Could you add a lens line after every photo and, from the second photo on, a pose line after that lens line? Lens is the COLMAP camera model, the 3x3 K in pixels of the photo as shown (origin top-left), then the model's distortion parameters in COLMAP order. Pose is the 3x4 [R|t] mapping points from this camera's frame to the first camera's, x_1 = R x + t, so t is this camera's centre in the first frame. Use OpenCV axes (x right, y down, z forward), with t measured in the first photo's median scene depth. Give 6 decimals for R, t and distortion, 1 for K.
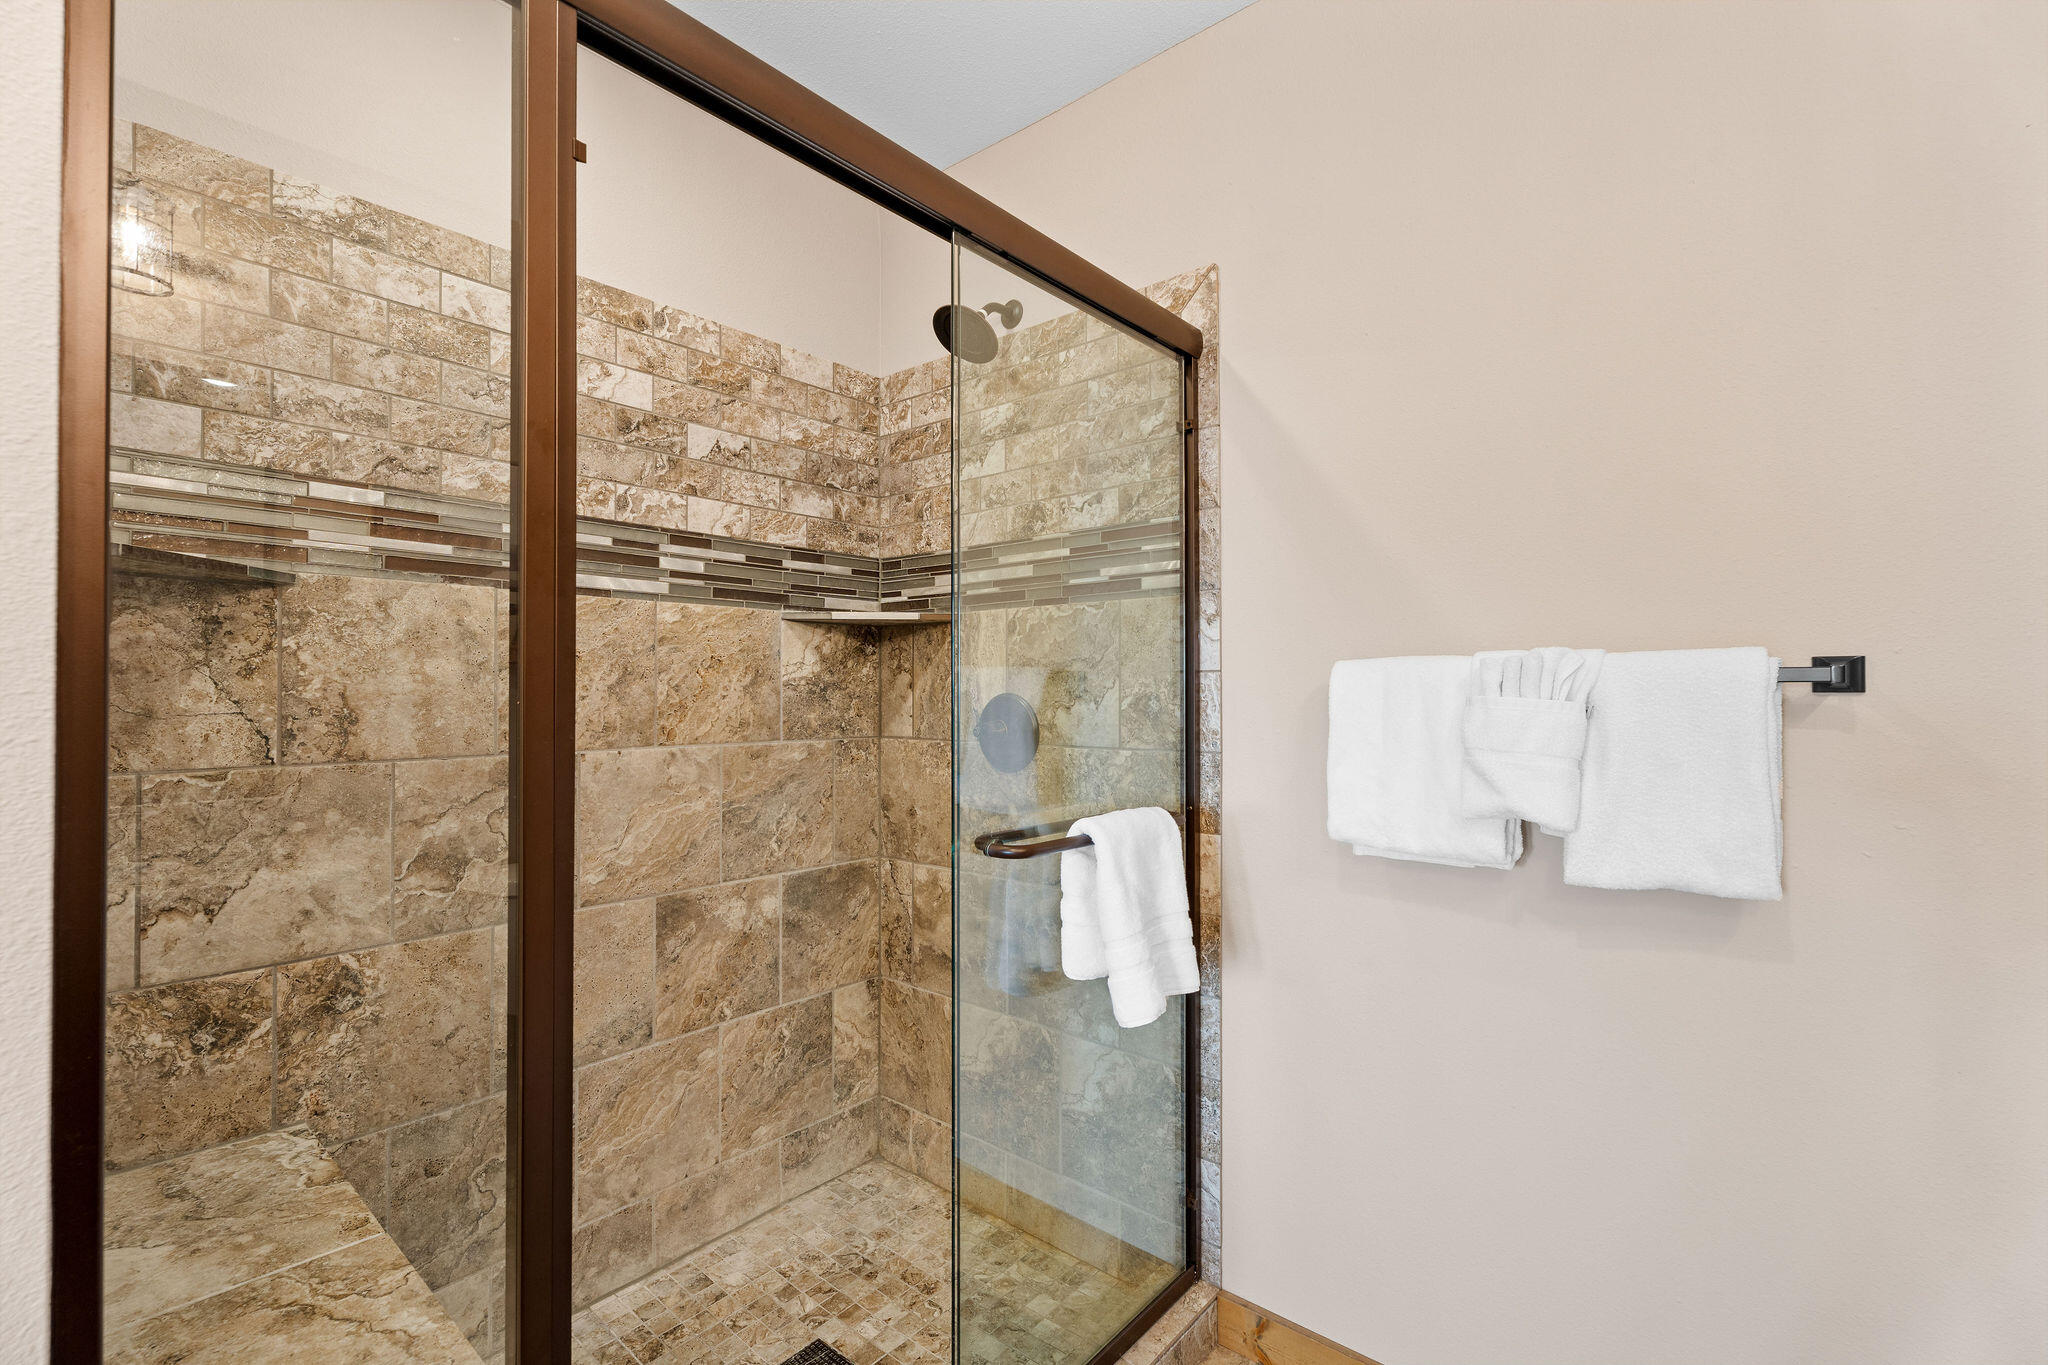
lens RADIAL K [[905.4, 0, 1021.5], [0, 905.4, 689.6], [0, 0, 1]] dist [-0.001349, 0.000076]
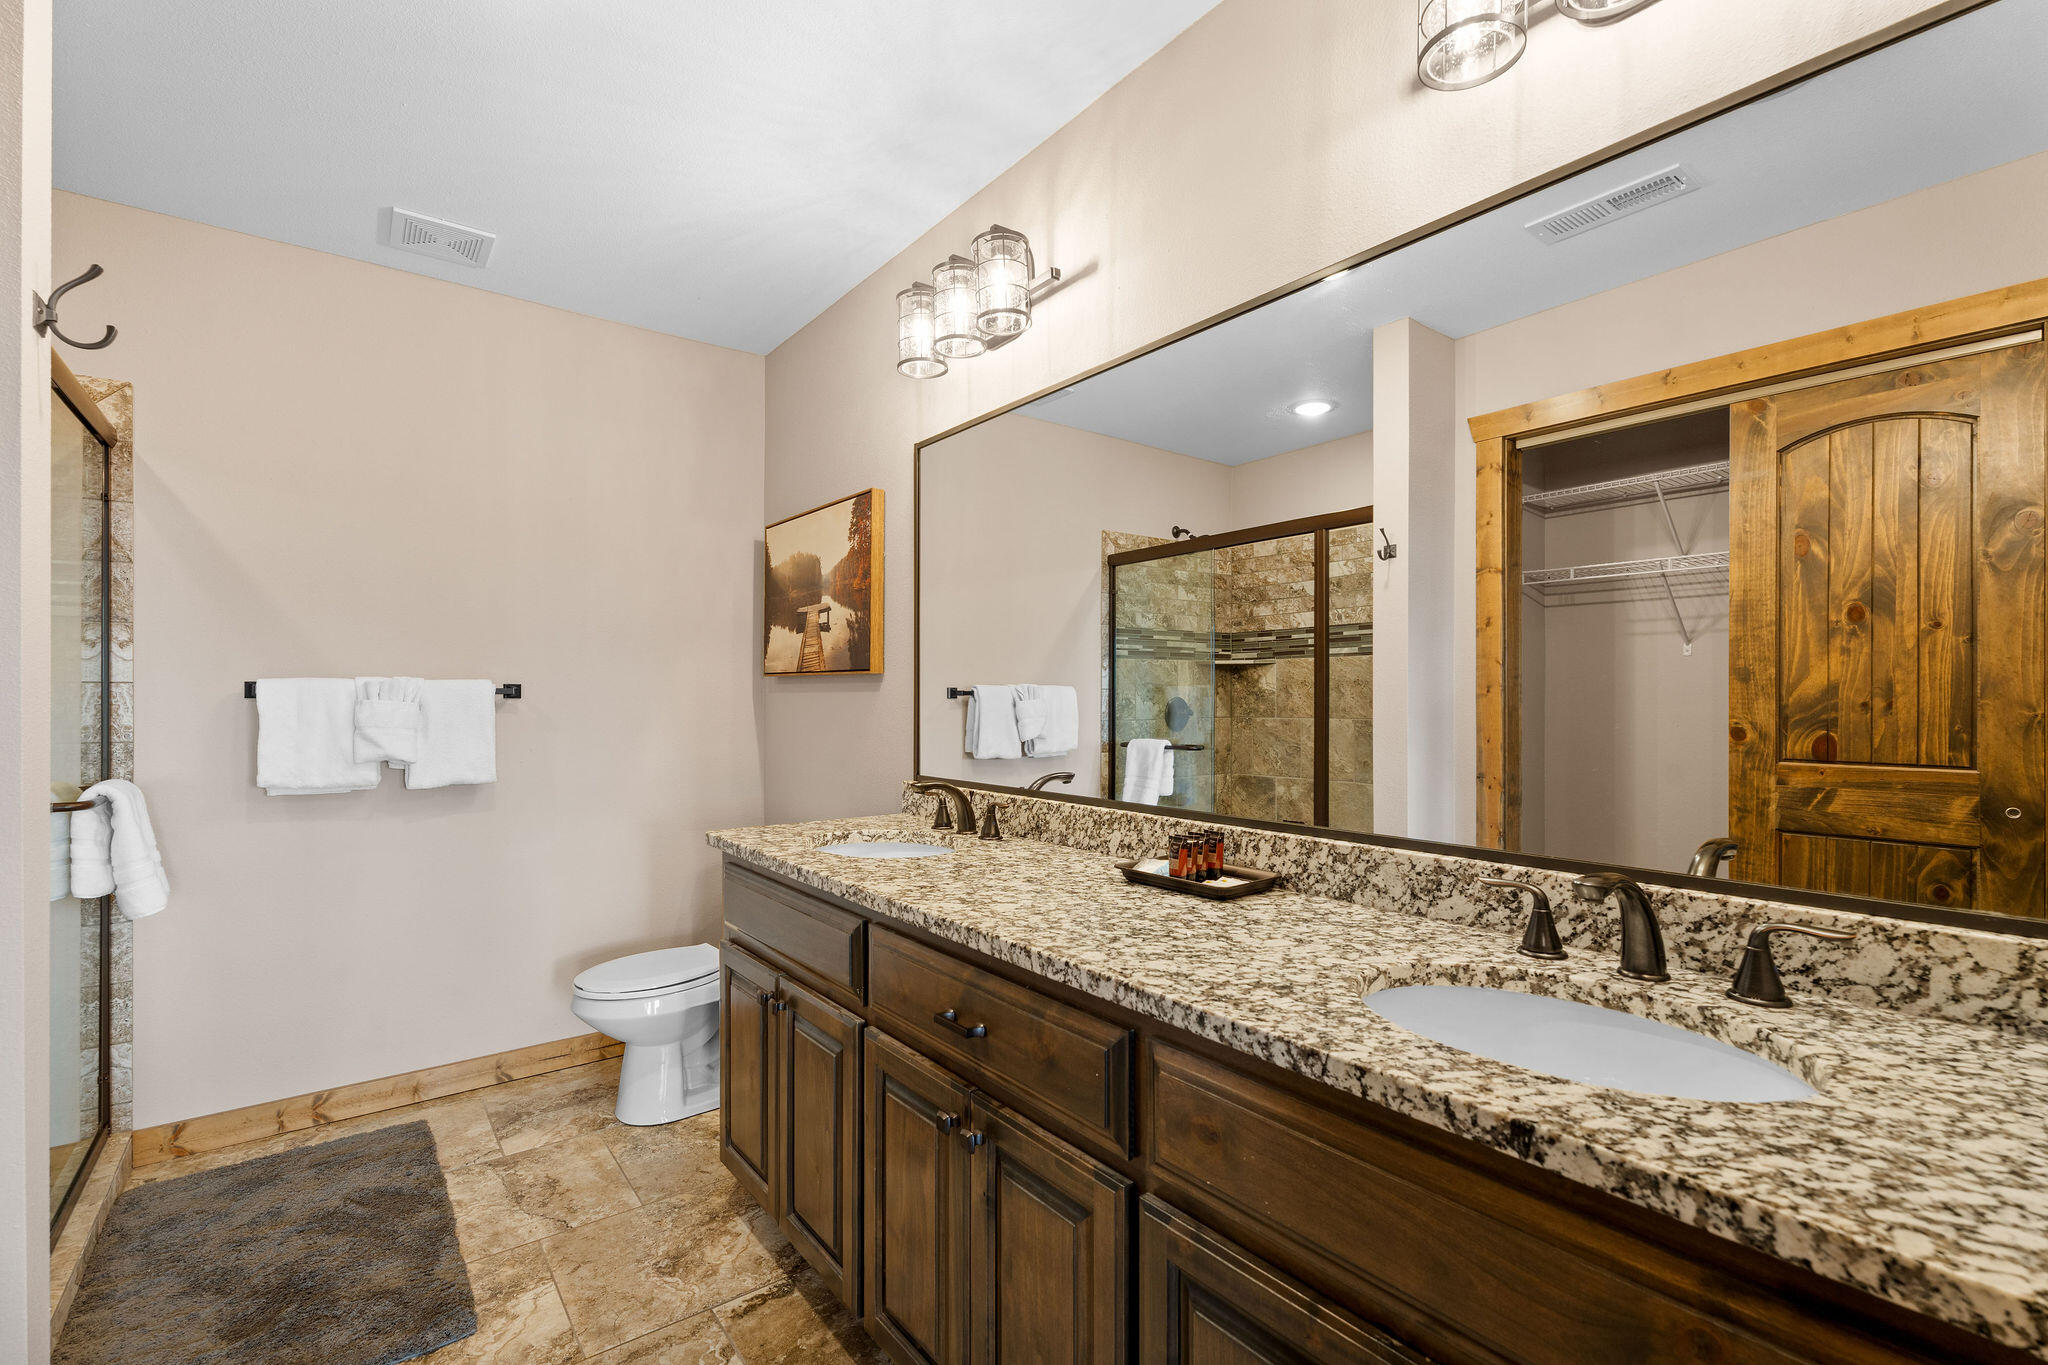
lens RADIAL K [[905.6, 0, 1021.2], [0, 905.6, 682.3], [0, 0, 1]] dist [0.000158, 0.001772]
pose [[0.194746, 0.016145, 0.980721, -0.935932], [-0.004447, 0.999869, -0.015577, -0.006141], [-0.980844, -0.001328, 0.194792, -0.633354]]
